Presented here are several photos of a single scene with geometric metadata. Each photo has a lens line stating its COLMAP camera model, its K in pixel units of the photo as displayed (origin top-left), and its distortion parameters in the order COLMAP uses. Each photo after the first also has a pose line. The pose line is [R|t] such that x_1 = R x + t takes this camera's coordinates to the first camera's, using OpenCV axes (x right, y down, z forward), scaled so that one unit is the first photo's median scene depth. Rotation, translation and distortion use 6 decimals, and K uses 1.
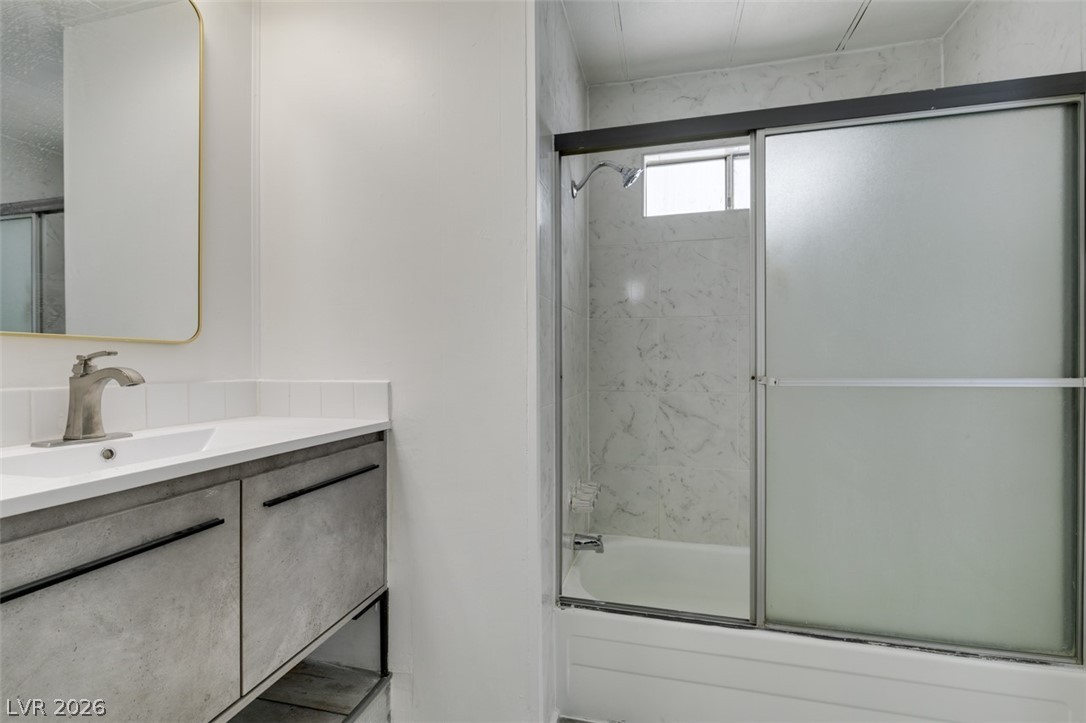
lens RADIAL K [[487.7, 0, 546.7], [0, 487.7, 360.4], [0, 0, 1]] dist [0.002785, -0.000287]
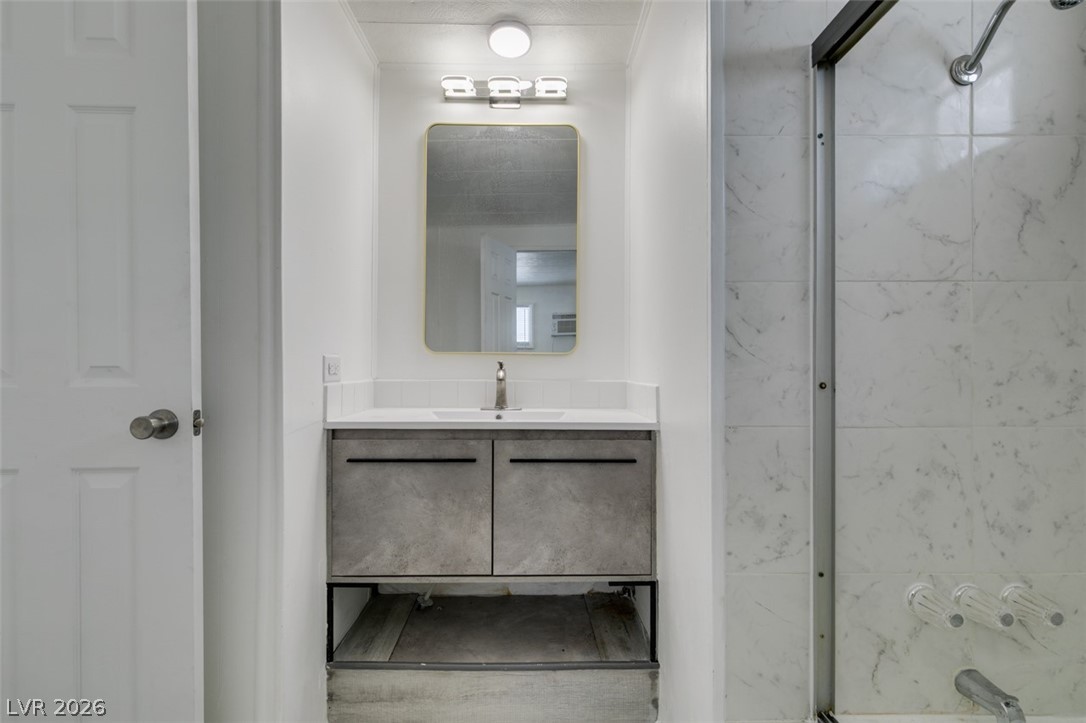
lens RADIAL K [[487.7, 0, 546.2], [0, 487.7, 370.2], [0, 0, 1]] dist [0.002785, -0.000287]
pose [[0.263406, -0.008232, -0.964650, 0.859732], [0.001241, 0.999966, -0.008195, 0.025010], [0.964684, 0.000962, 0.263407, 0.658083]]
